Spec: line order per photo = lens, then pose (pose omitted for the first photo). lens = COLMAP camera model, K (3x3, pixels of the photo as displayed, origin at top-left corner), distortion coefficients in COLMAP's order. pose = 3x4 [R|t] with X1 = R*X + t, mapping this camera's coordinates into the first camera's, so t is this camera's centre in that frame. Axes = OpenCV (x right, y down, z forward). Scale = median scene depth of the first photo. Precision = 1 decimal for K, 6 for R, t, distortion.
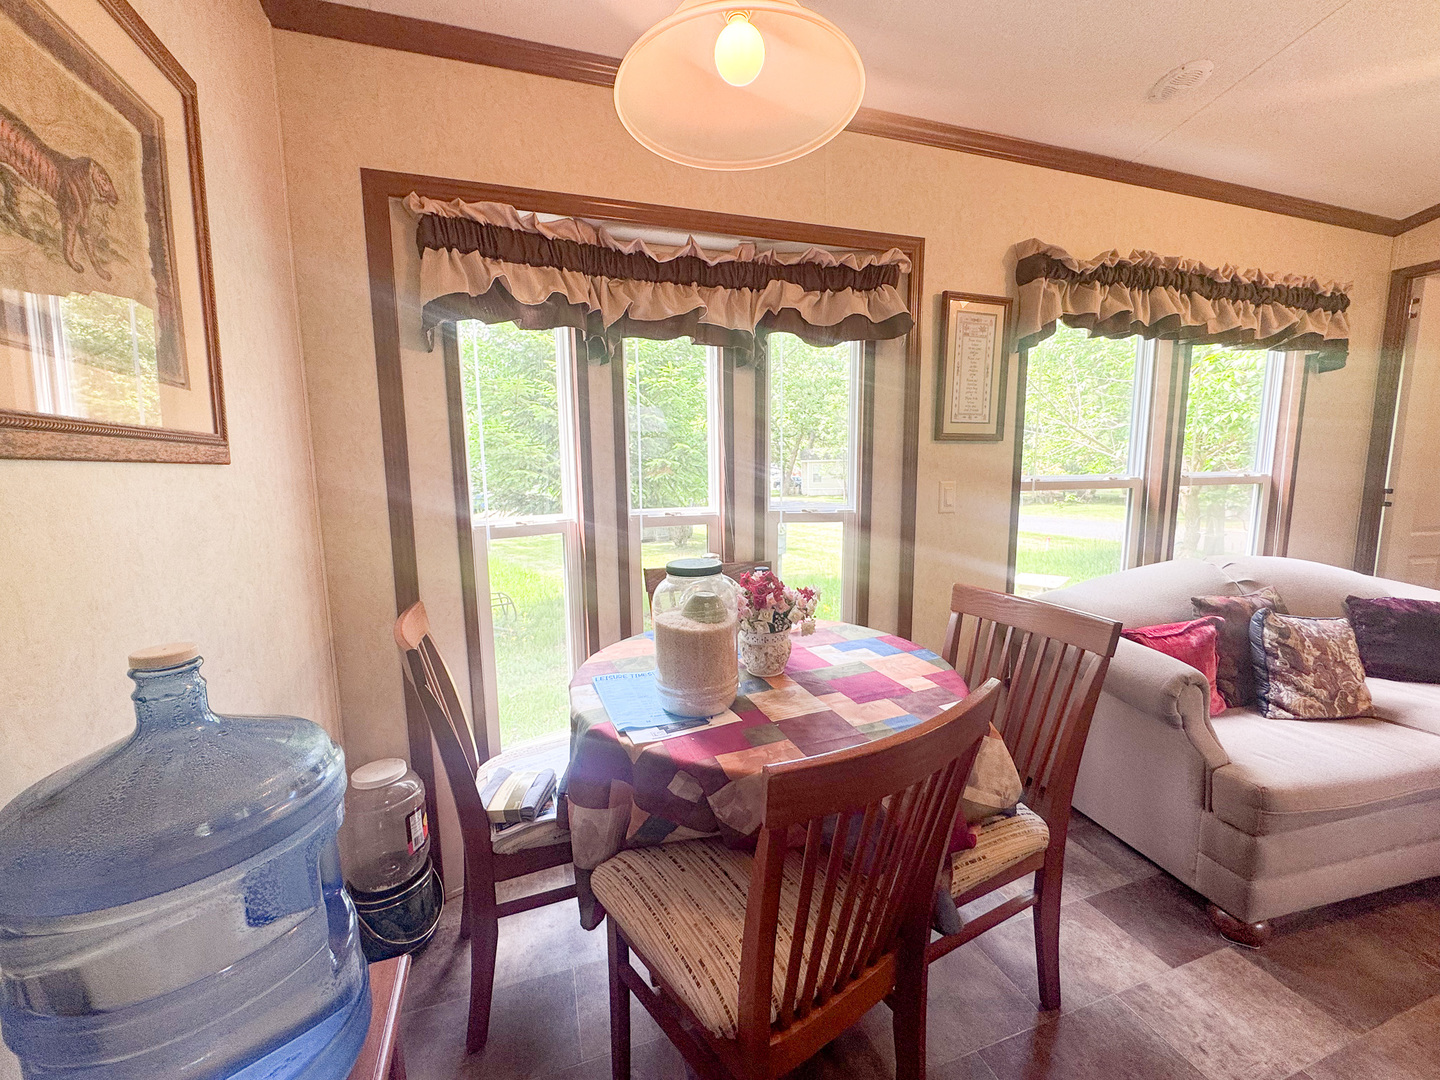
lens RADIAL K [[575.8, 0, 719.3], [0, 575.8, 538.6], [0, 0, 1]] dist [-0.001018, -0.000082]
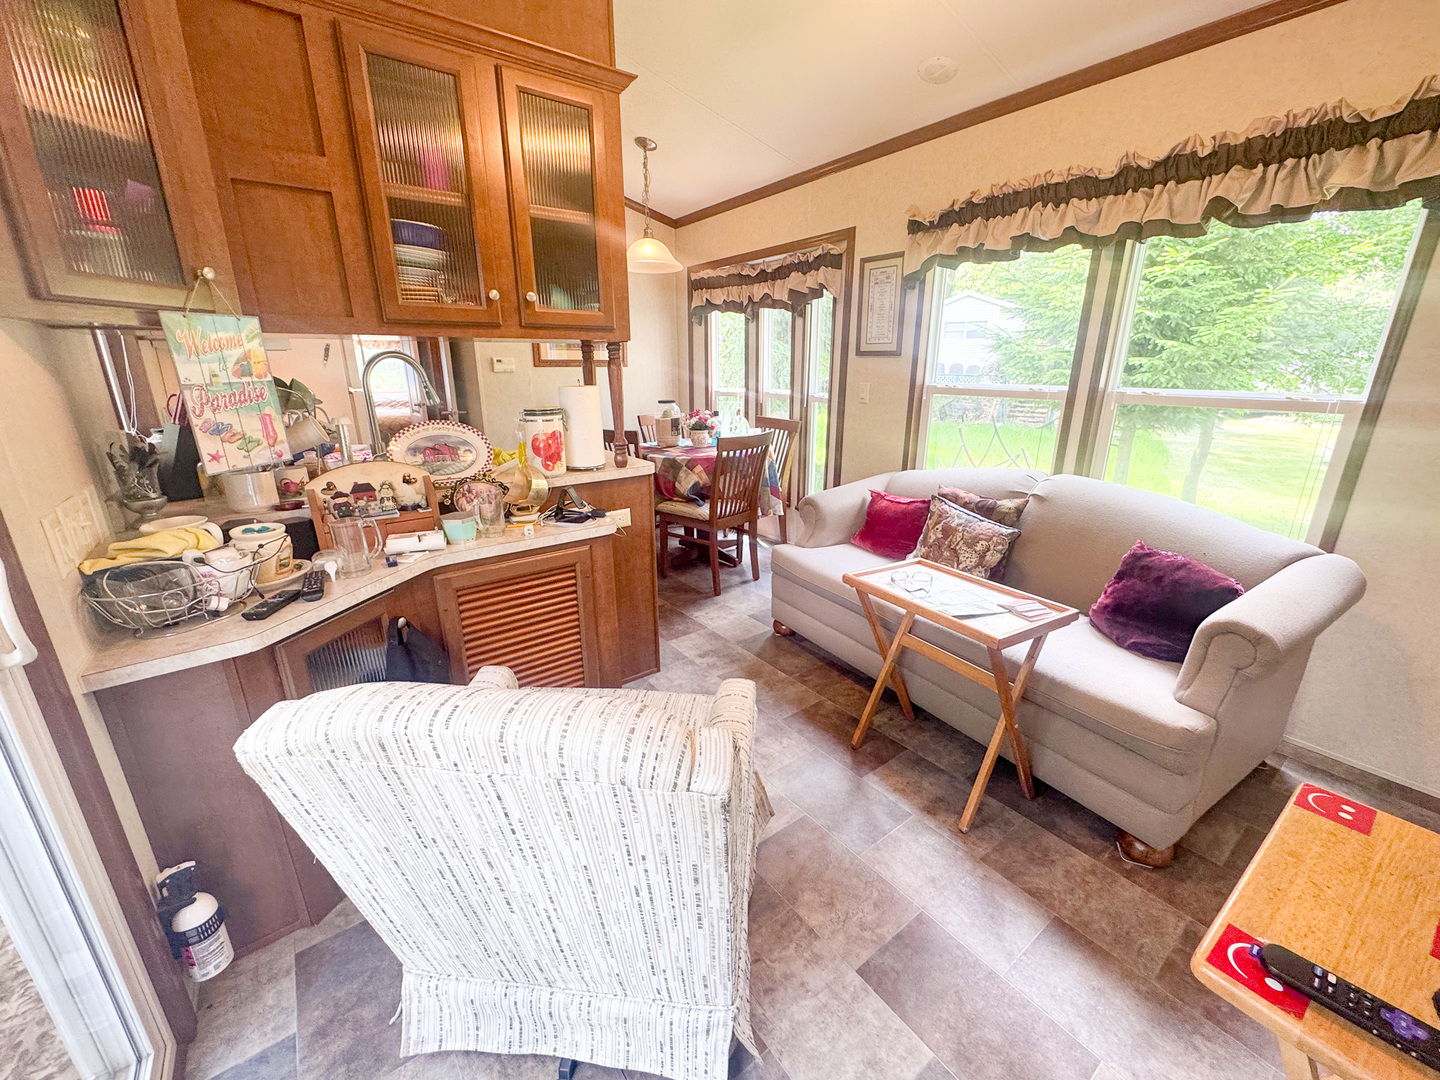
lens RADIAL K [[571.6, 0, 715.6], [0, 571.6, 536.6], [0, 0, 1]] dist [-0.000106, -0.000028]
pose [[0.300422, 0.289045, -0.908955, 1.940074], [-0.120602, 0.956839, 0.264412, -0.065086], [0.946151, 0.030186, 0.322315, 0.135357]]
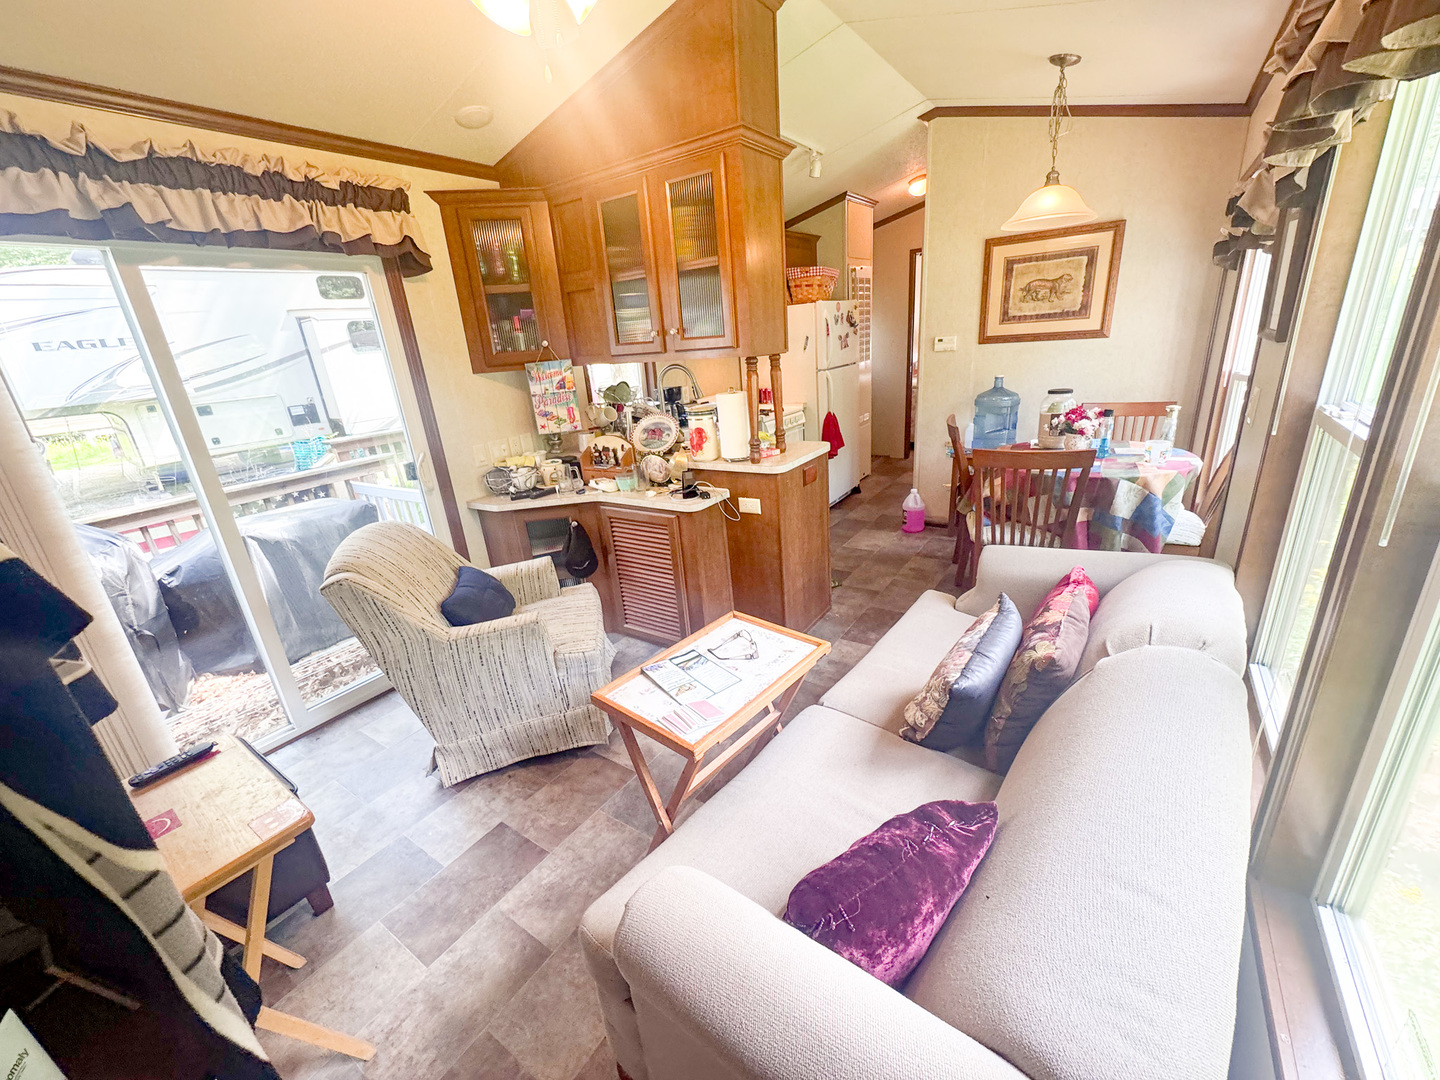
lens RADIAL K [[575.8, 0, 719.3], [0, 575.8, 538.6], [0, 0, 1]] dist [-0.001018, -0.000082]
pose [[-0.794655, 0.271265, -0.543083, 1.644044], [0.011704, 0.901289, 0.433061, -0.294700], [0.606949, 0.337778, -0.719388, 1.285262]]
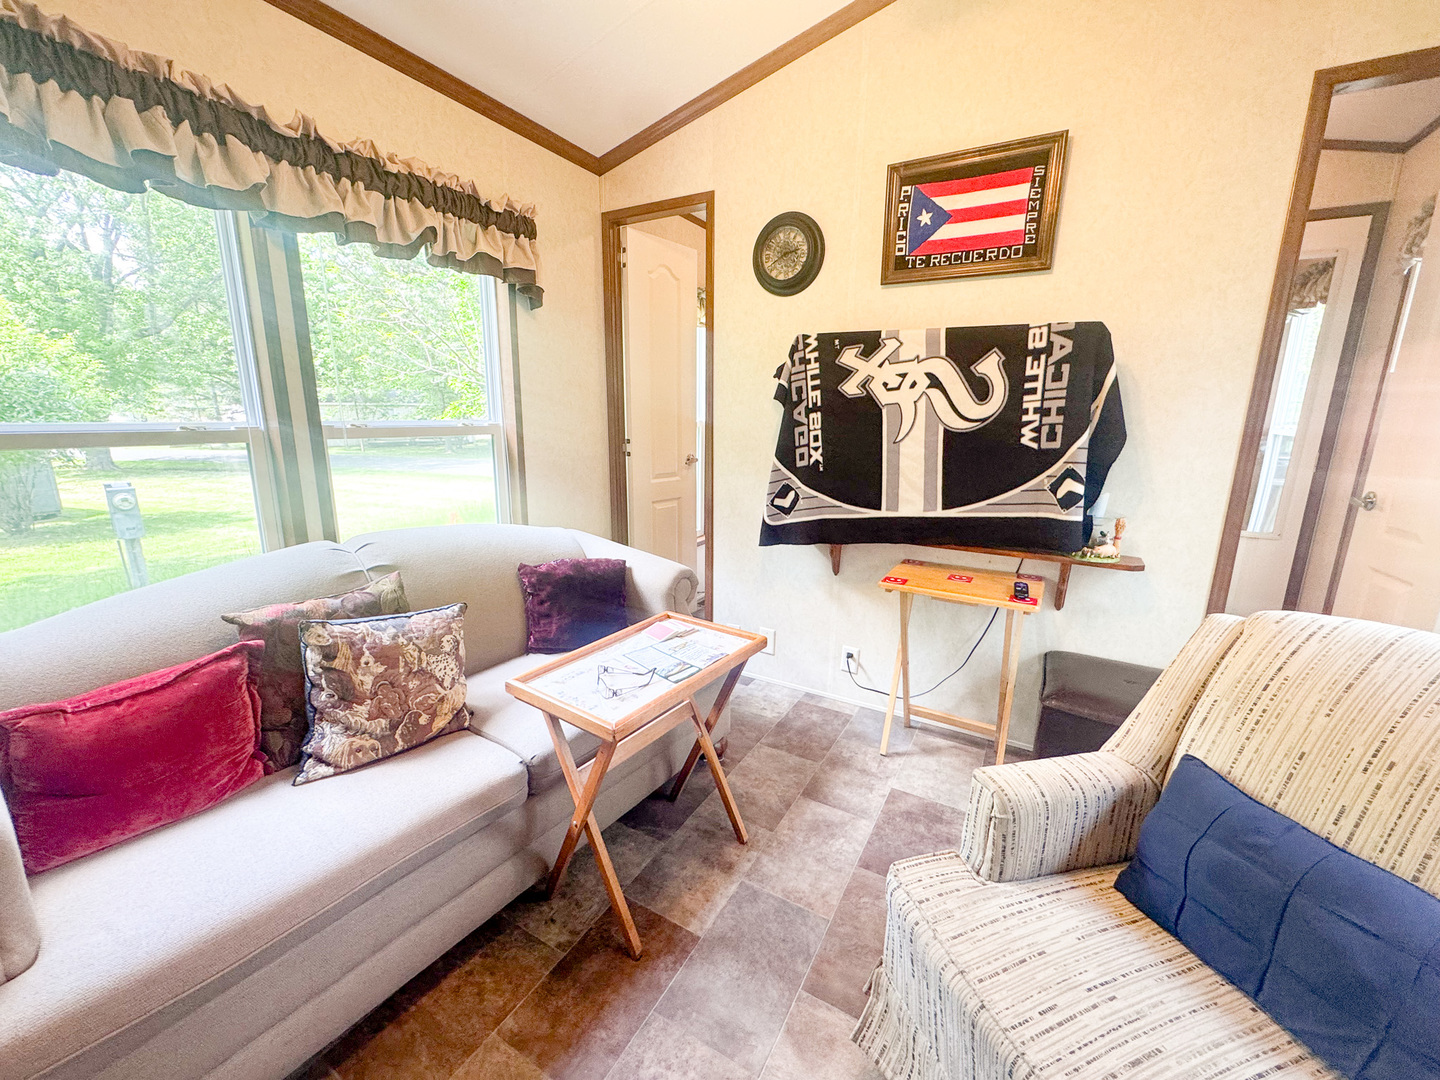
lens RADIAL K [[575.8, 0, 719.3], [0, 575.8, 538.6], [0, 0, 1]] dist [-0.001018, -0.000082]
pose [[0.752216, -0.123652, 0.647210, 0.873507], [0.066842, 0.991487, 0.111742, -0.019939], [-0.655517, -0.040793, 0.754078, 0.156729]]
